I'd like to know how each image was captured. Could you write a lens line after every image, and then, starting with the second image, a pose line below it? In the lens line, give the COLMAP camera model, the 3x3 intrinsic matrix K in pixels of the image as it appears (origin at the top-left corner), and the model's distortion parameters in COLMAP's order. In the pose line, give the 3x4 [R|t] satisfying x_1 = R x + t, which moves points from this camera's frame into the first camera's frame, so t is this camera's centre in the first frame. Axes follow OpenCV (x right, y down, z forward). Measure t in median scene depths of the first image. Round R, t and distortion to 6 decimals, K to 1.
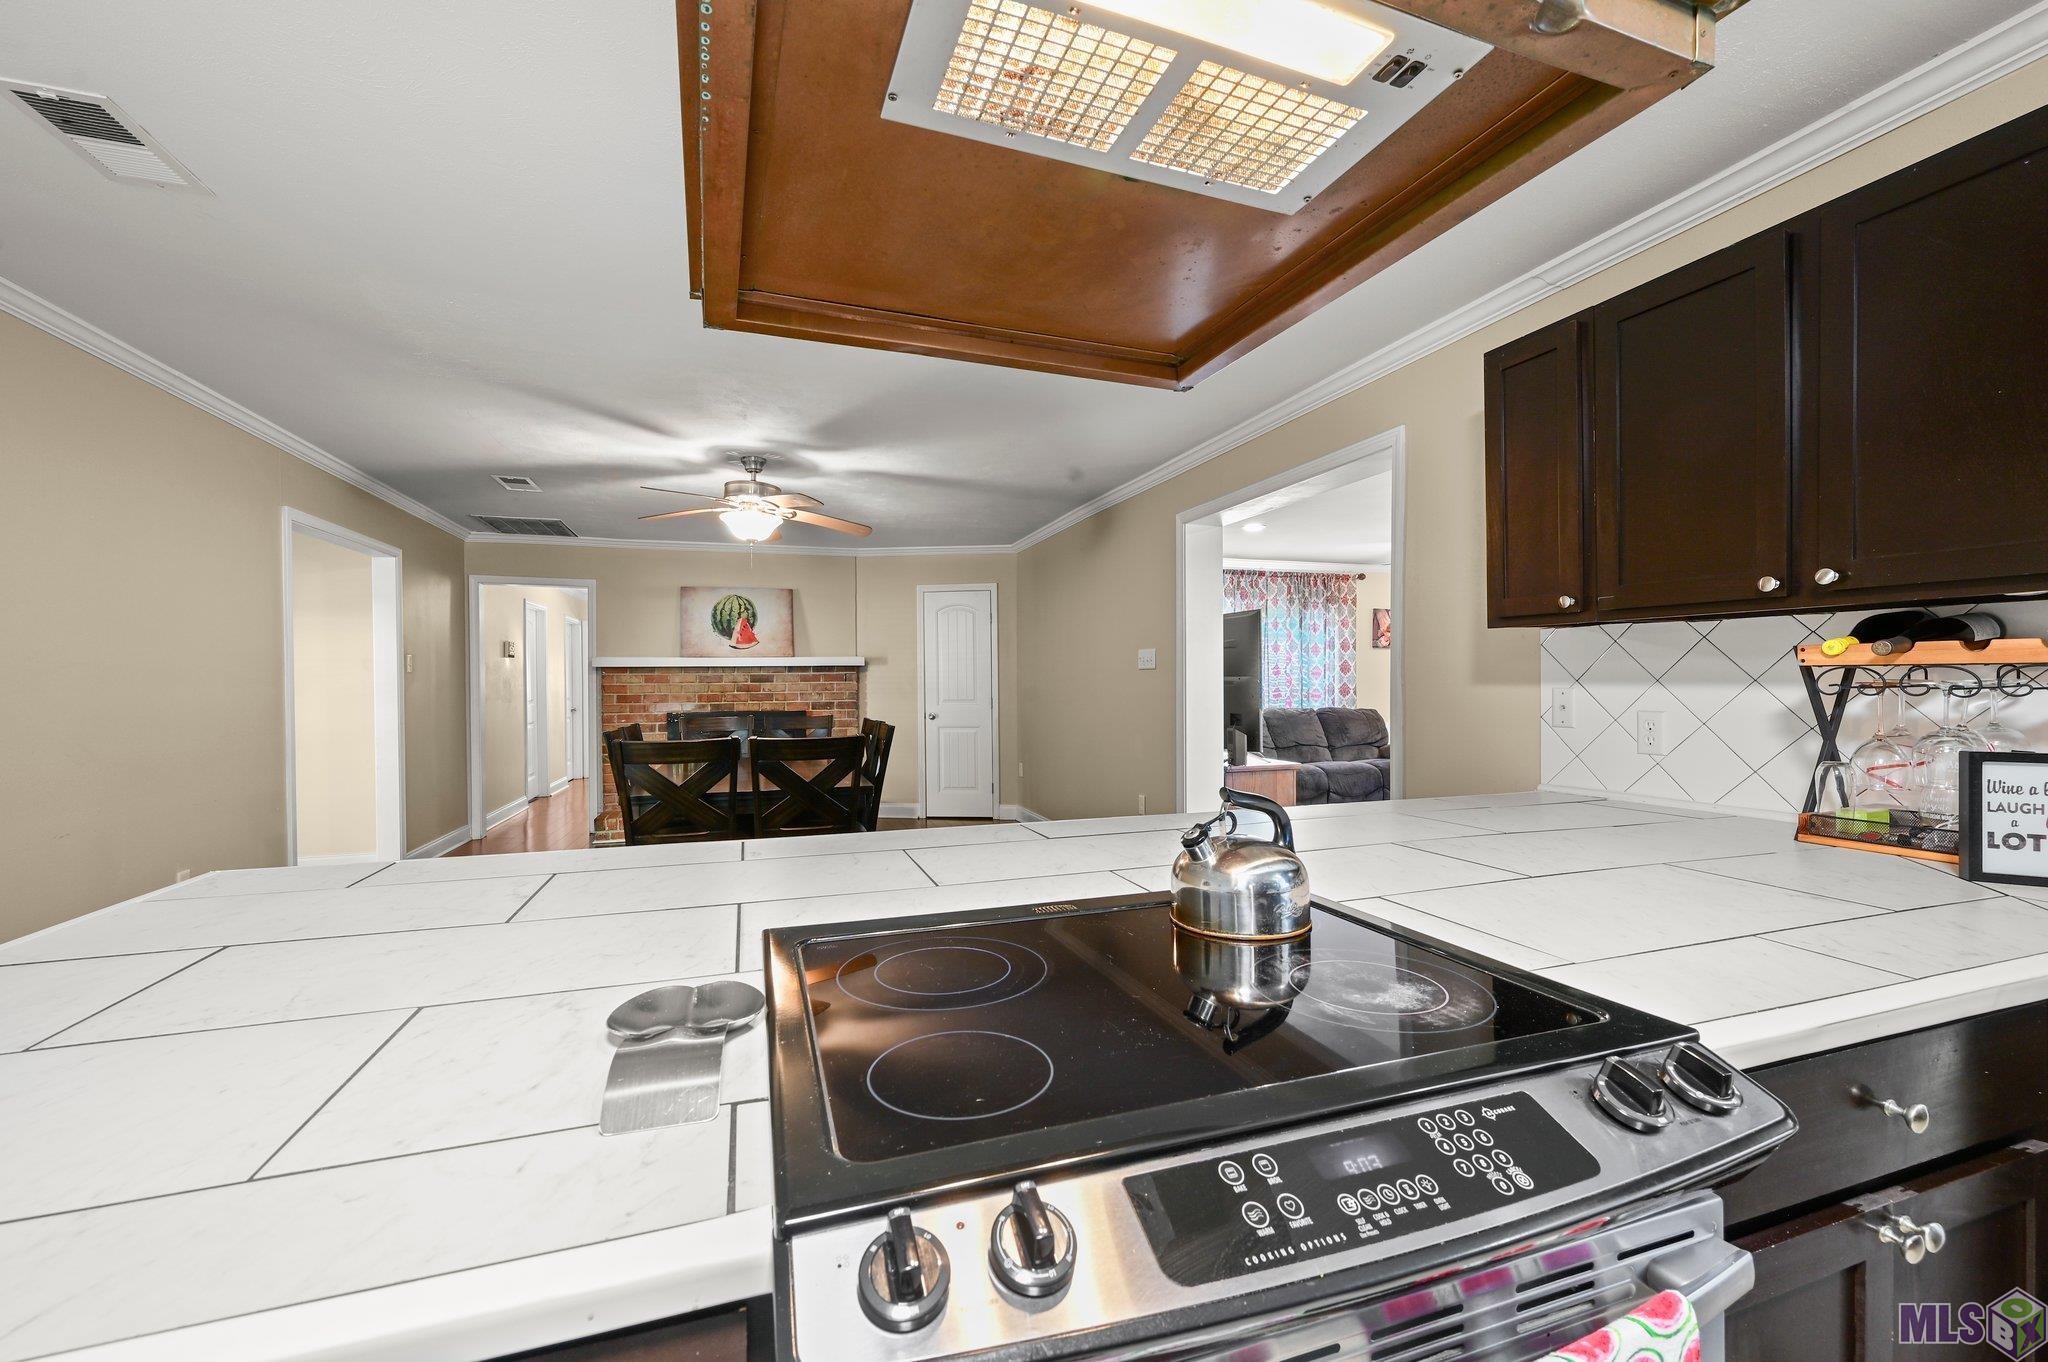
lens RADIAL K [[809.4, 0, 1035.4], [0, 809.4, 676.8], [0, 0, 1]] dist [0.000614, -0.000255]
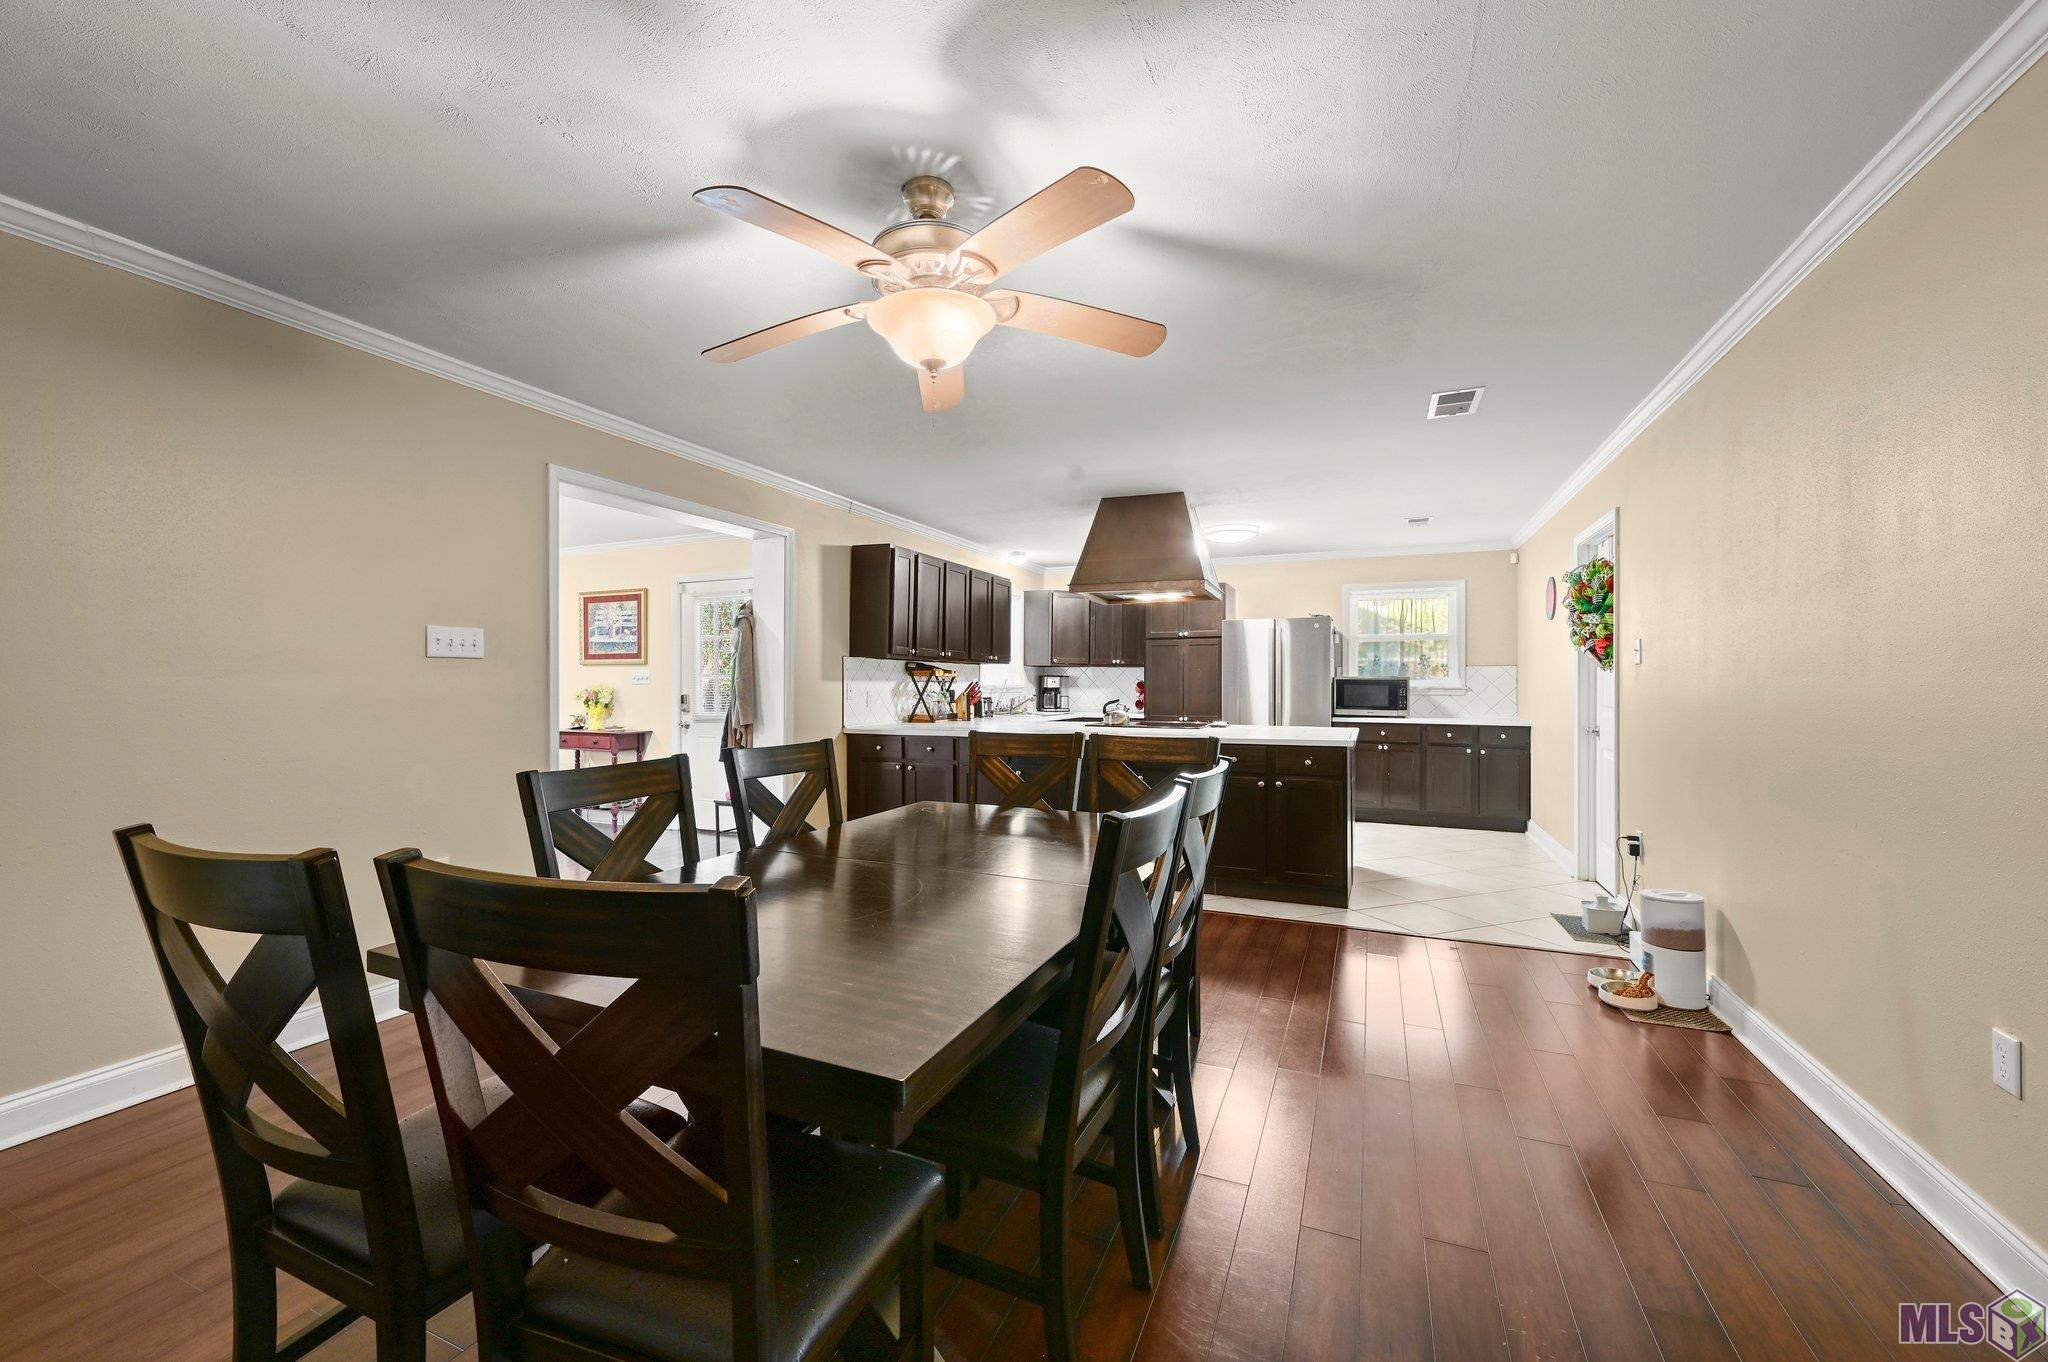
lens RADIAL K [[809.4, 0, 1027.9], [0, 809.4, 688.8], [0, 0, 1]] dist [0.000614, -0.000255]
pose [[-0.752241, -0.001590, 0.658886, -0.437334], [-0.001639, 0.999999, 0.000542, 0.010124], [-0.658886, -0.000672, -0.752243, 0.813989]]
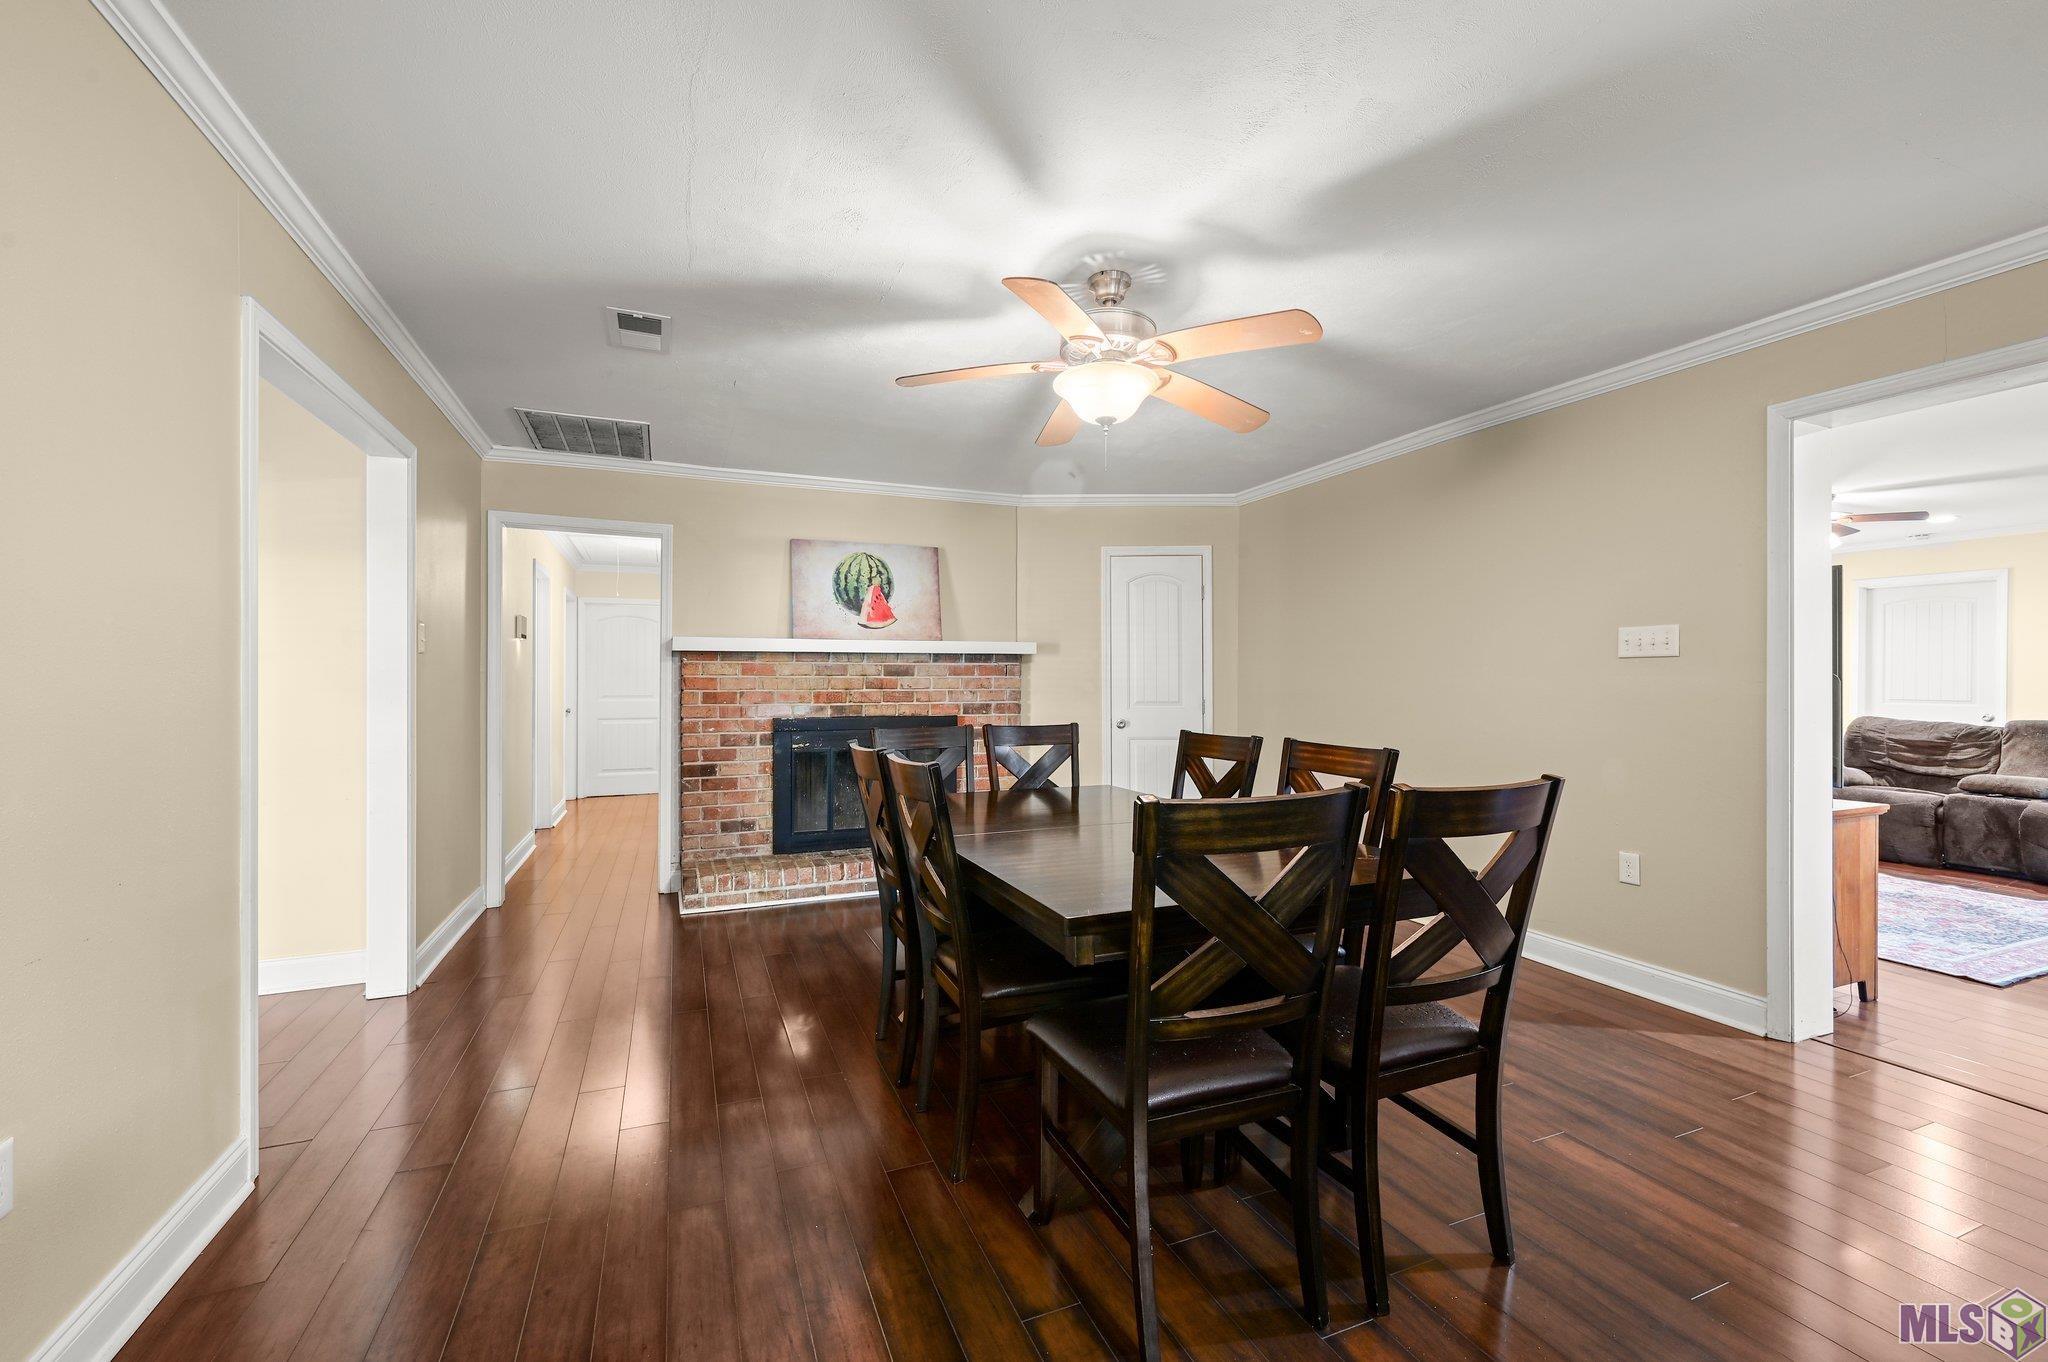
lens RADIAL K [[809.4, 0, 1024.3], [0, 809.4, 681.0], [0, 0, 1]] dist [0.000614, -0.000255]
pose [[0.996858, 0.006628, 0.078933, -0.280571], [-0.007039, 0.999963, 0.004931, 0.007201], [-0.078897, -0.005471, 0.996868, 0.270092]]
